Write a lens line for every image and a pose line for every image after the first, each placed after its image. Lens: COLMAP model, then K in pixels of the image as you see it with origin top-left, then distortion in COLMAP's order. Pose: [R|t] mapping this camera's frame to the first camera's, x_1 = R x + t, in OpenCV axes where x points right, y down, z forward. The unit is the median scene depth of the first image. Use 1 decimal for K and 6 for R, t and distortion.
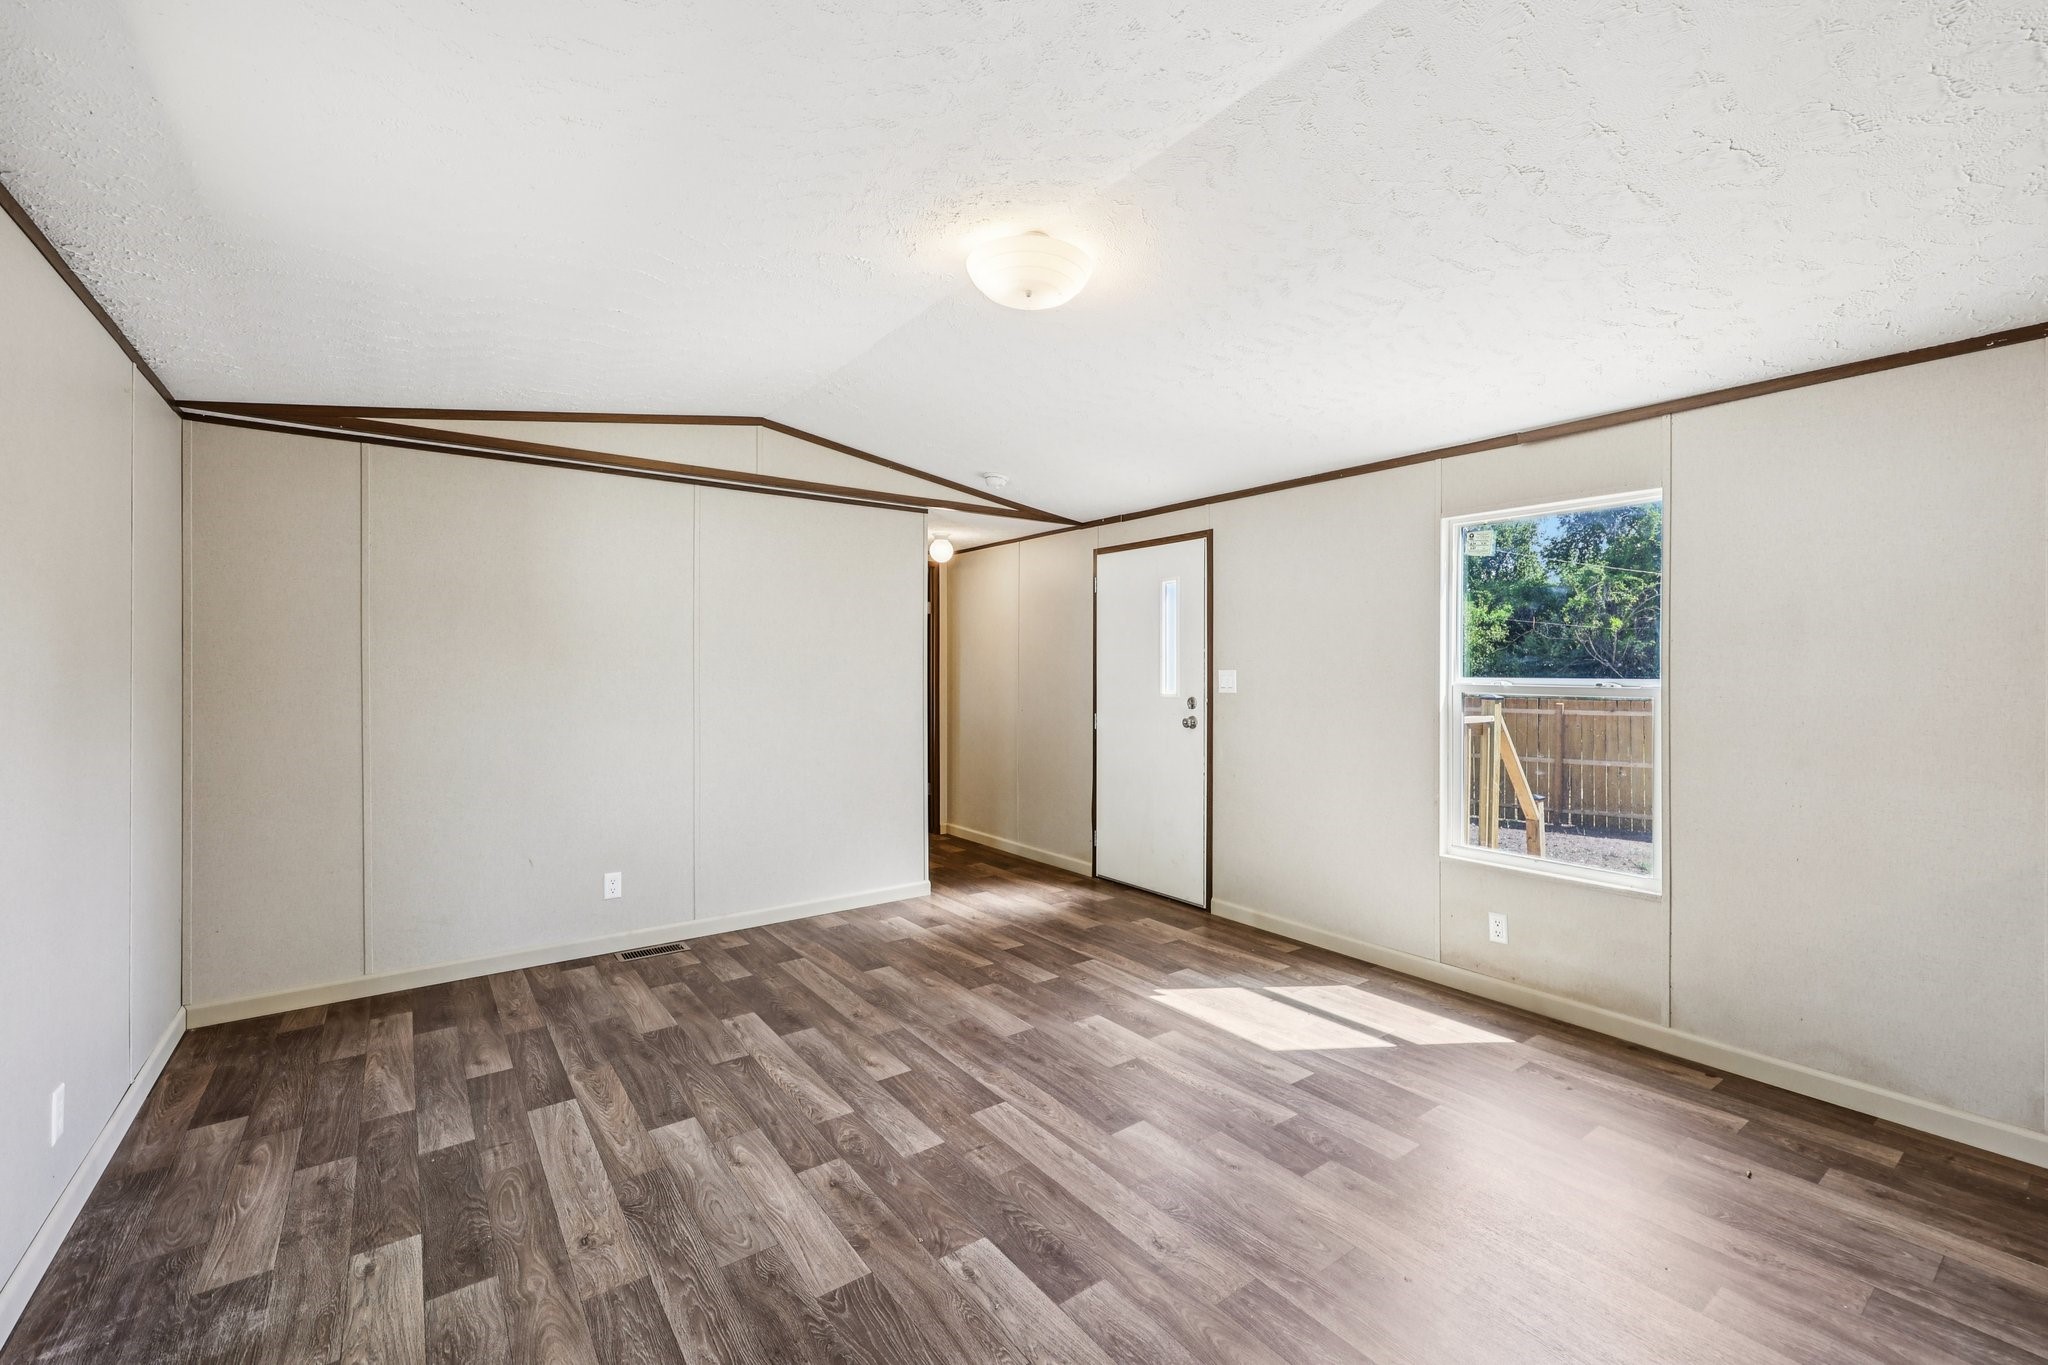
lens RADIAL K [[852.3, 0, 1020.7], [0, 852.3, 667.4], [0, 0, 1]] dist [0.007977, -0.001151]
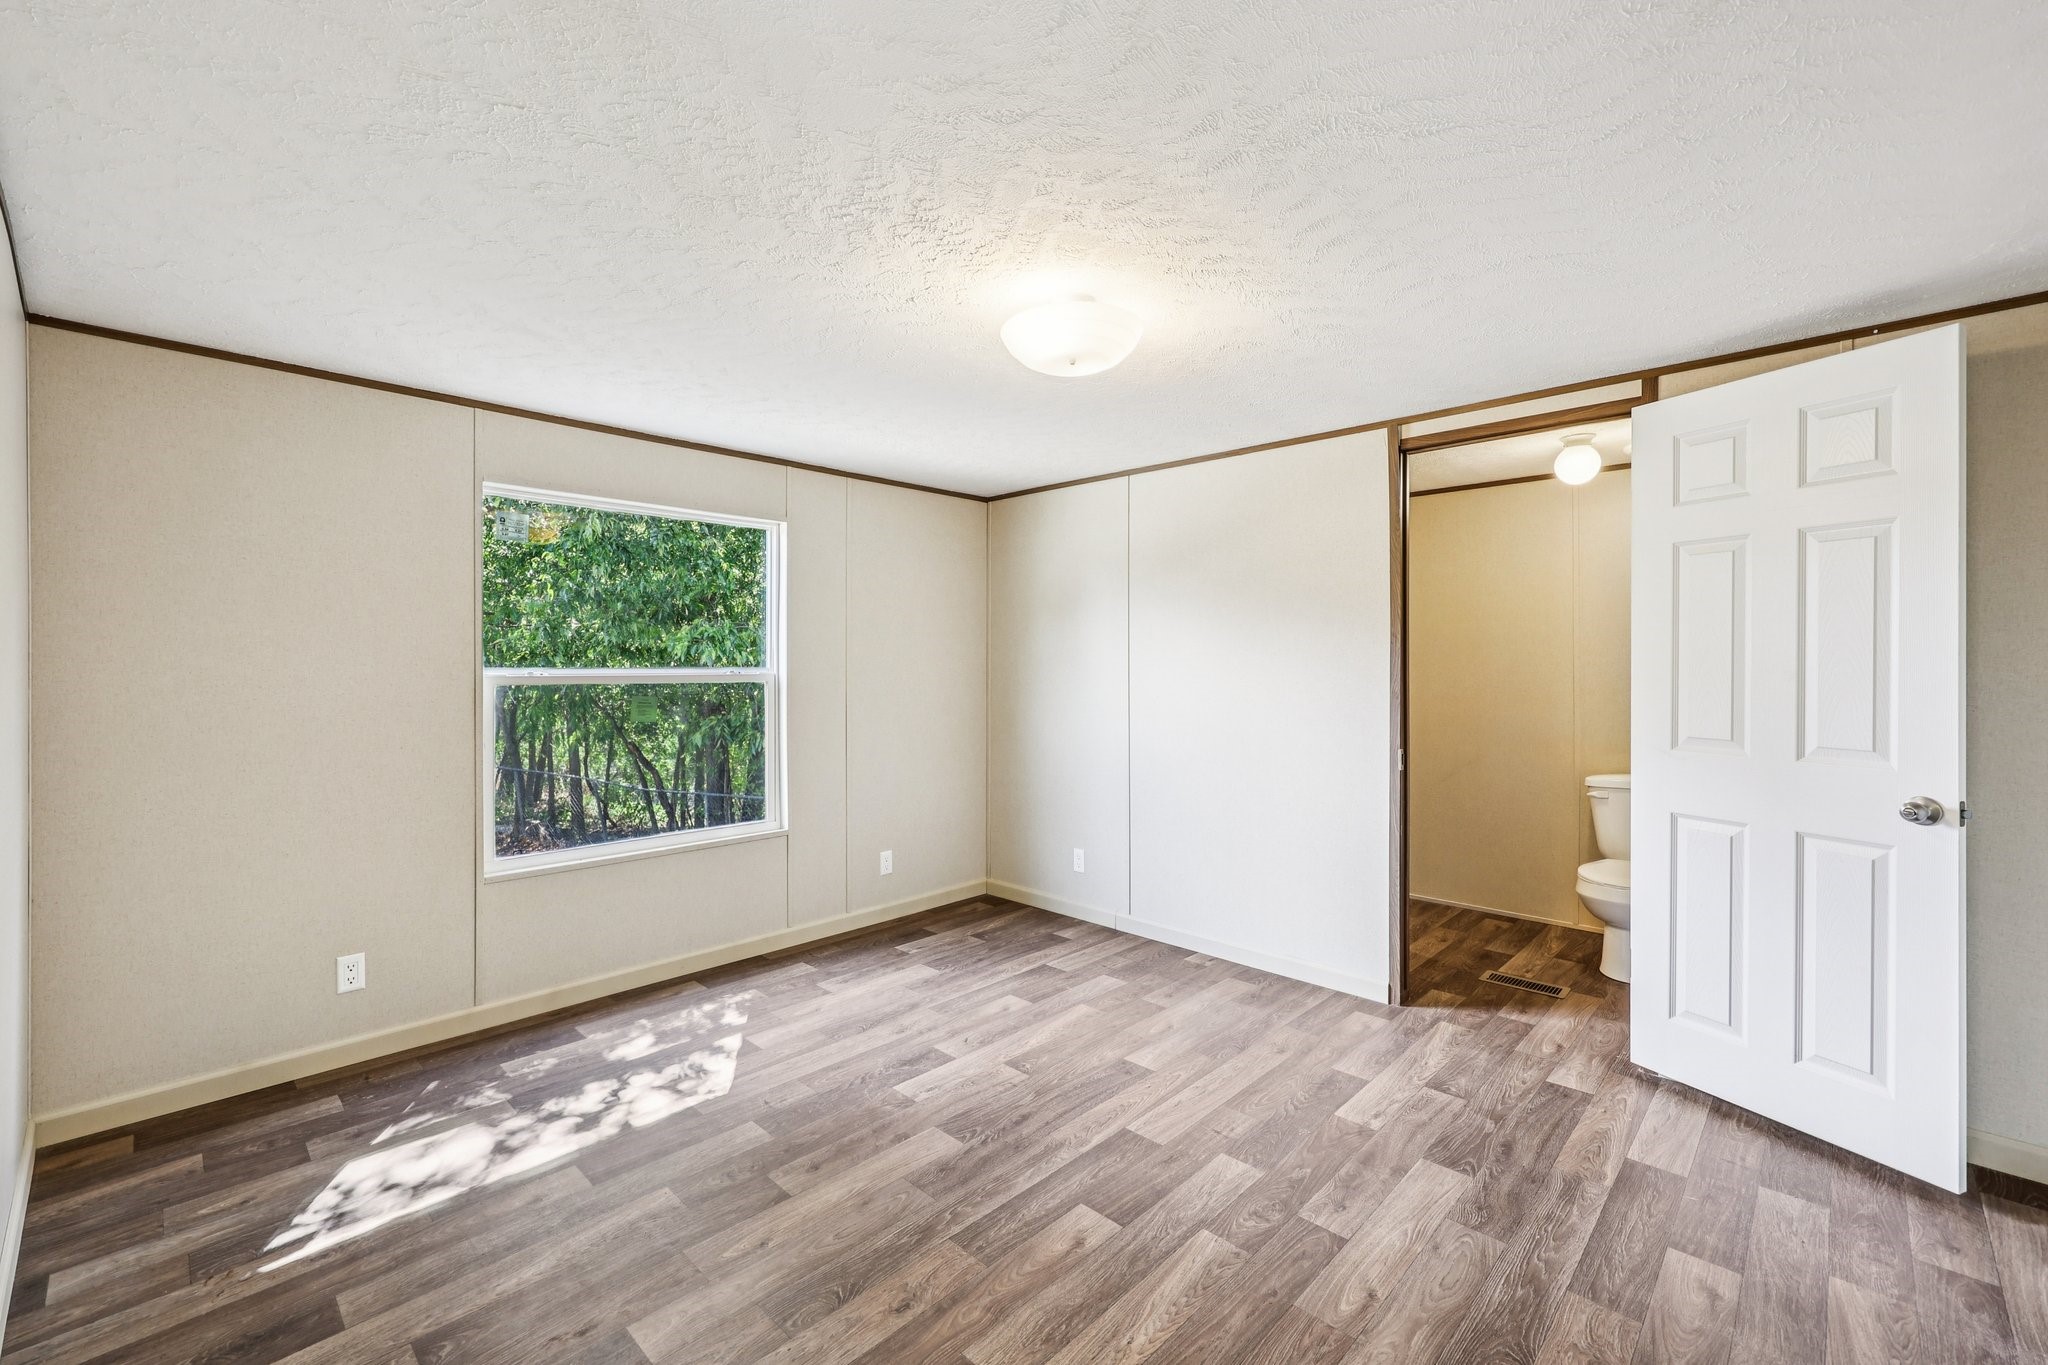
lens RADIAL K [[855.0, 0, 1028.5], [0, 855.0, 641.8], [0, 0, 1]] dist [0.005110, -0.000821]
pose [[-0.177642, 0.021055, 0.983870, -0.880807], [-0.010332, 0.999676, -0.023259, 0.000510], [-0.984041, -0.014297, -0.177367, 1.208182]]
